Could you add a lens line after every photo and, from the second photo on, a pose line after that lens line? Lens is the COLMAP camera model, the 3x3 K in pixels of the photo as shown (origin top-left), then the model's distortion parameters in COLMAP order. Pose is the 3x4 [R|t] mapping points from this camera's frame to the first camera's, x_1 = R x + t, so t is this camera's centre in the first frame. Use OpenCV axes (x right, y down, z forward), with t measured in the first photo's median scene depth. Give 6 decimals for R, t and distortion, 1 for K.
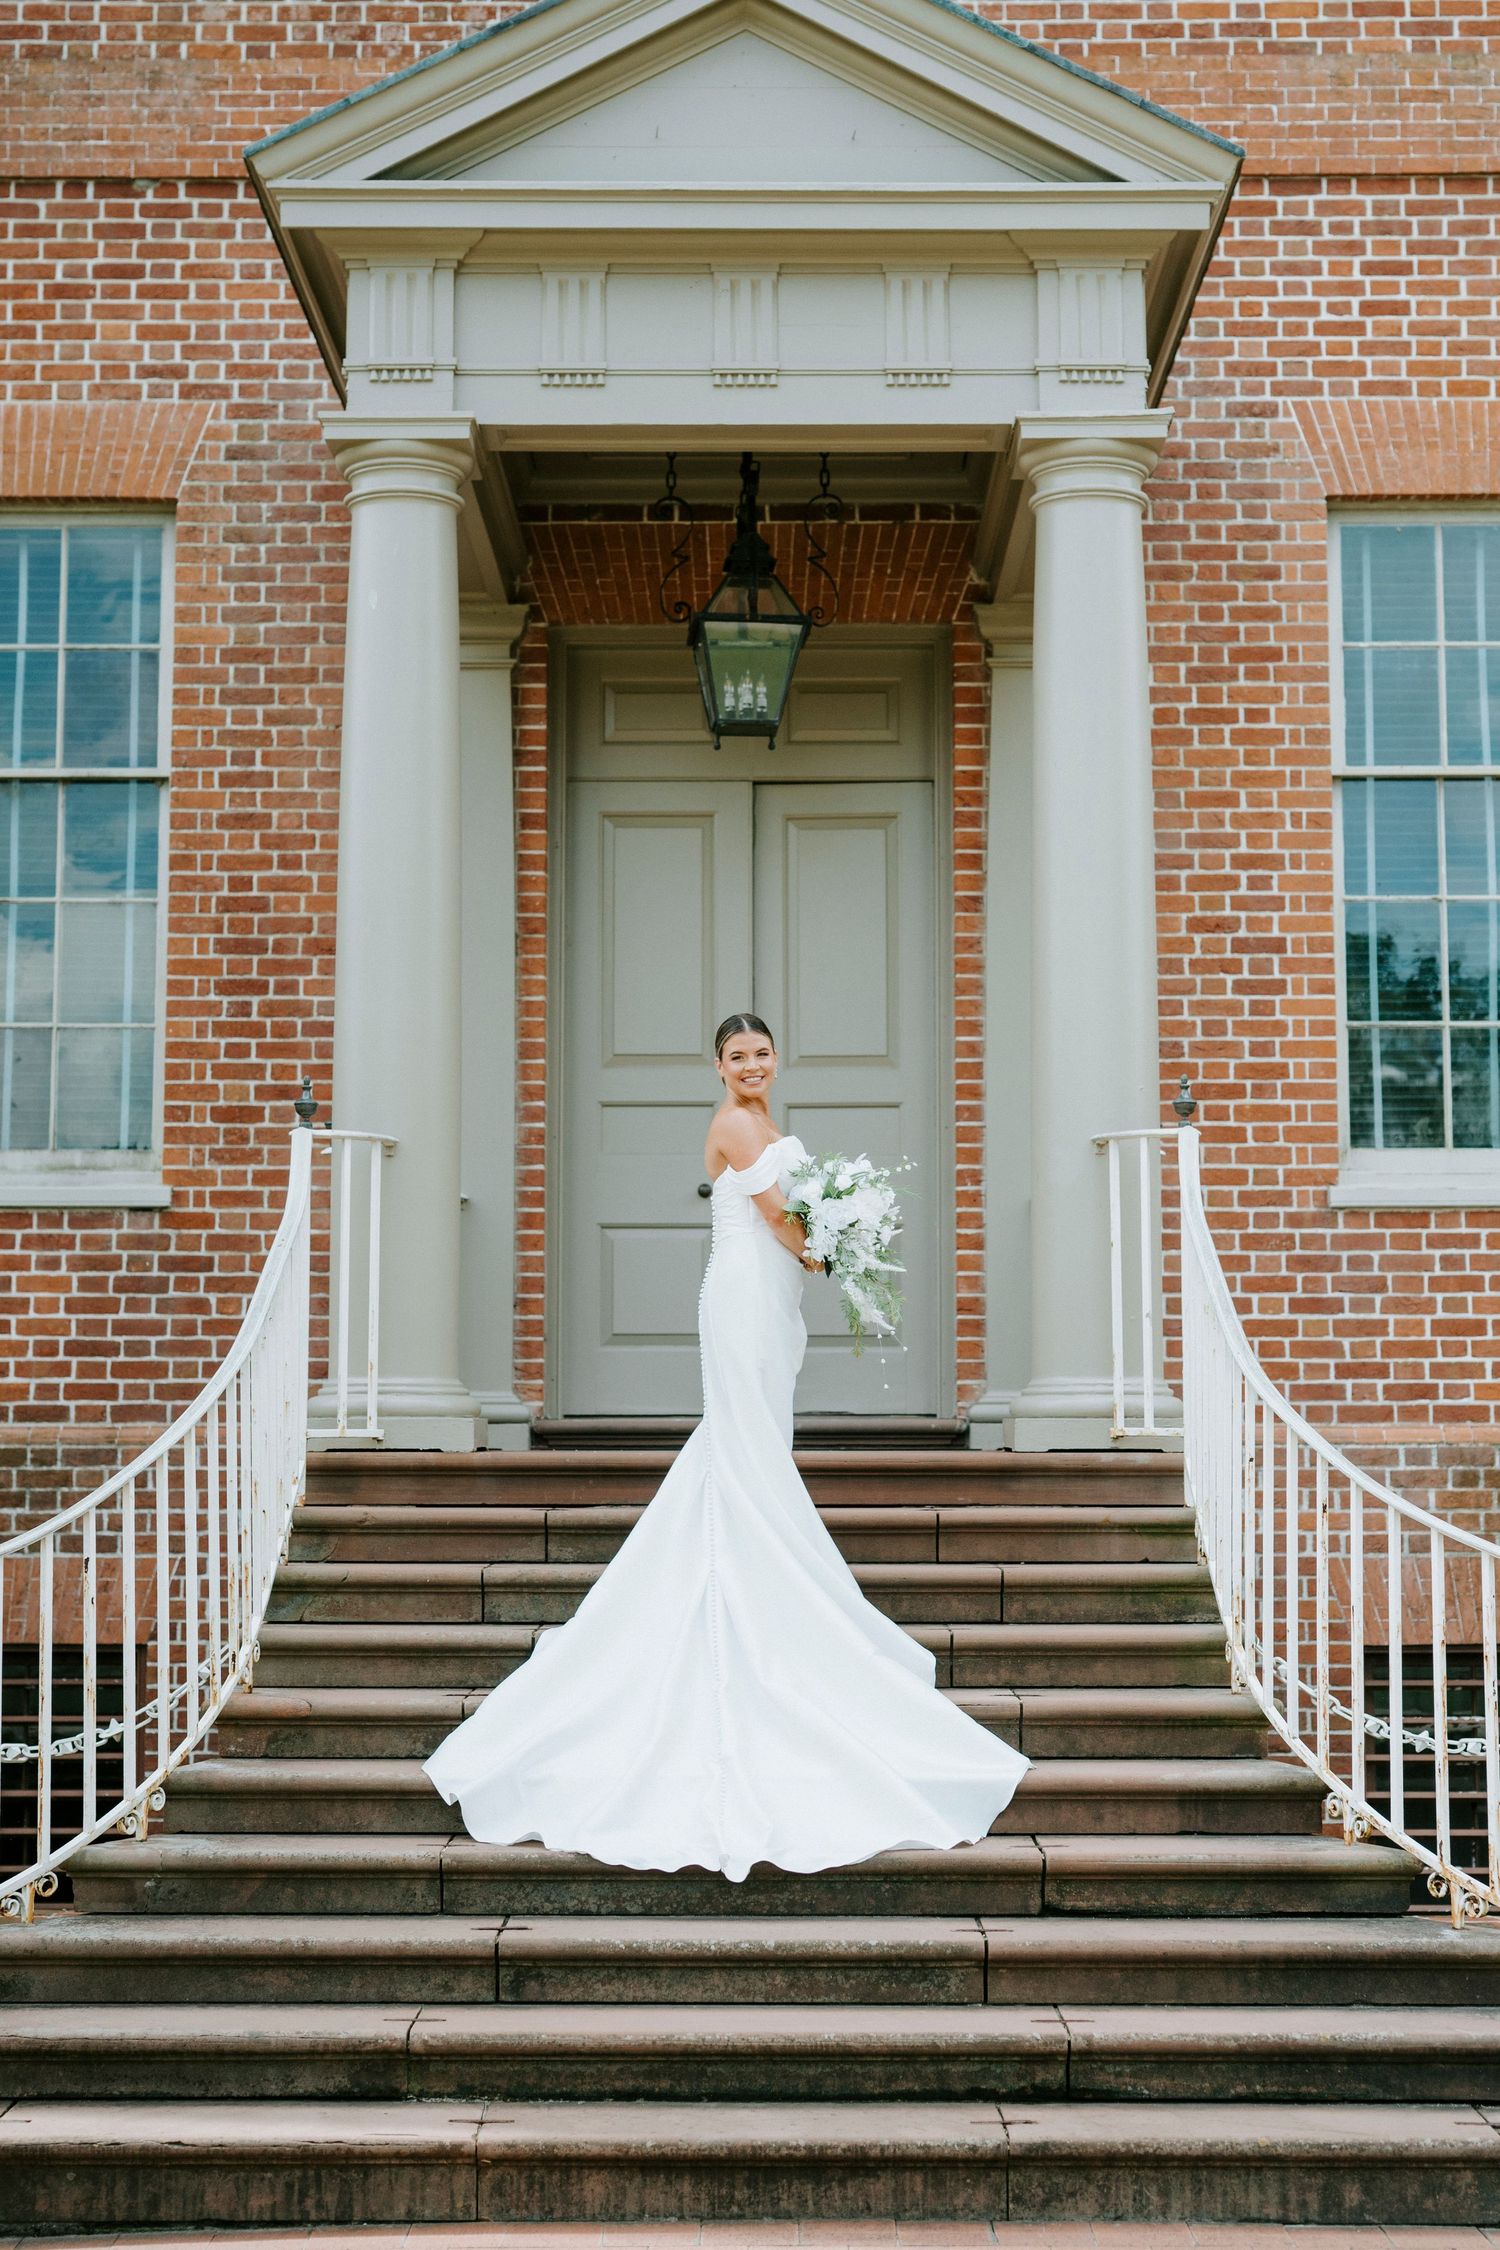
lens RADIAL K [[3360.6, 0, 775.3], [0, 3360.6, 1139.5], [0, 0, 1]] dist [-0.021447, 0.299421]
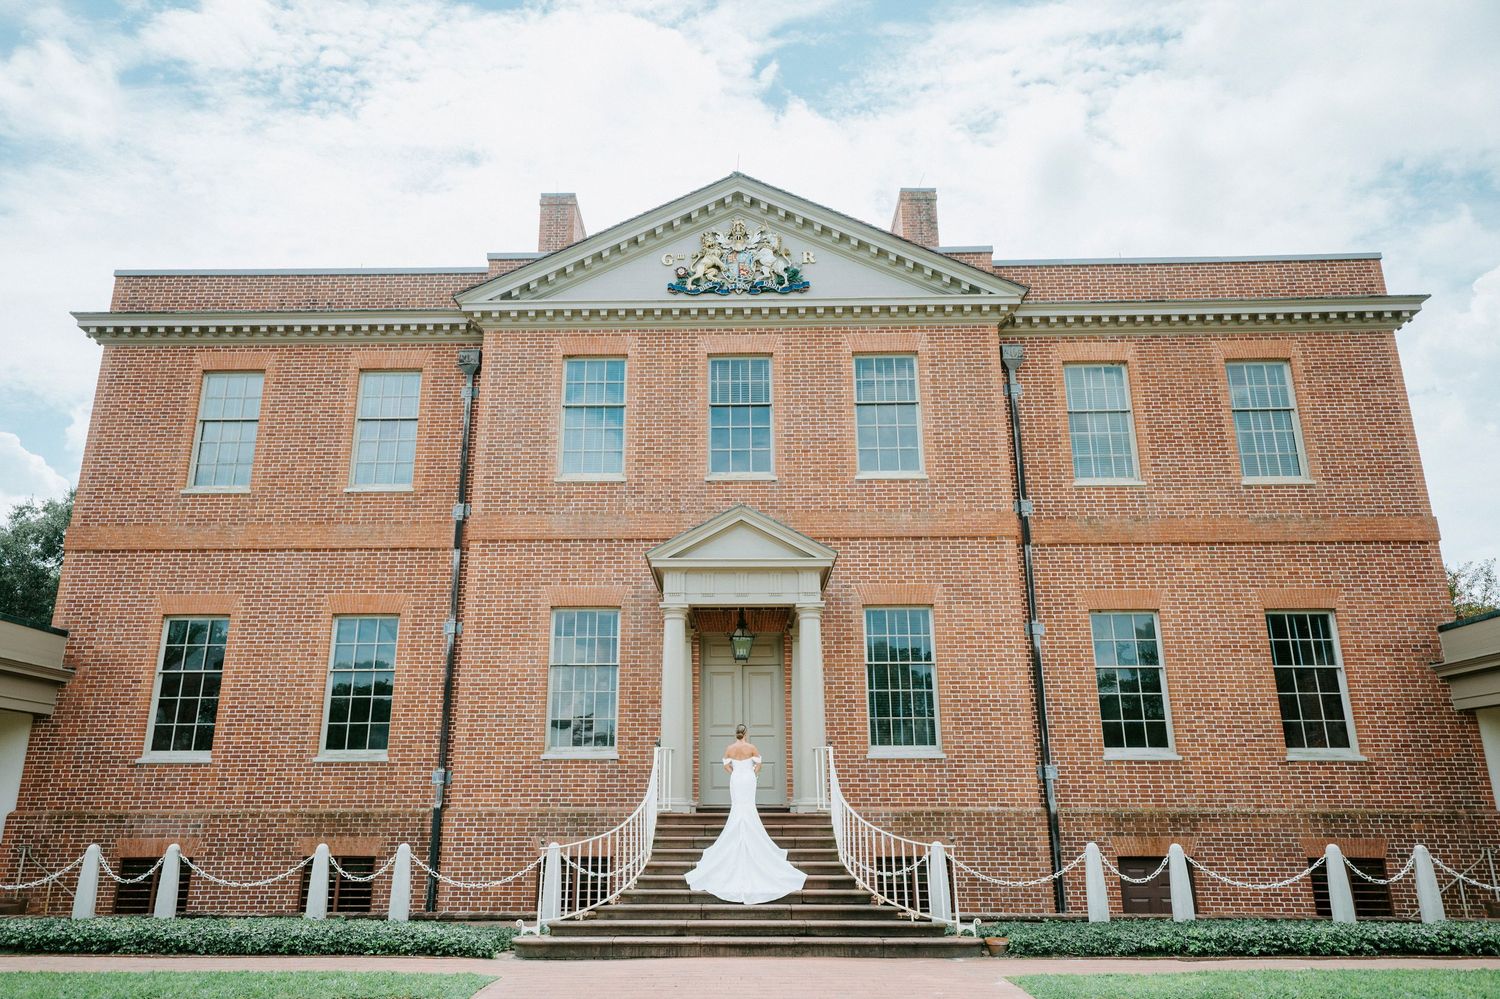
lens RADIAL K [[866.7, 0, 726.6], [0, 866.7, 563.0], [0, 0, 1]] dist [0.026625, 0.000100]
pose [[0.999823, -0.006279, -0.017735, -0.008438], [0.002872, 0.982556, -0.185943, -0.029363], [0.018593, 0.185859, 0.982400, -0.303973]]
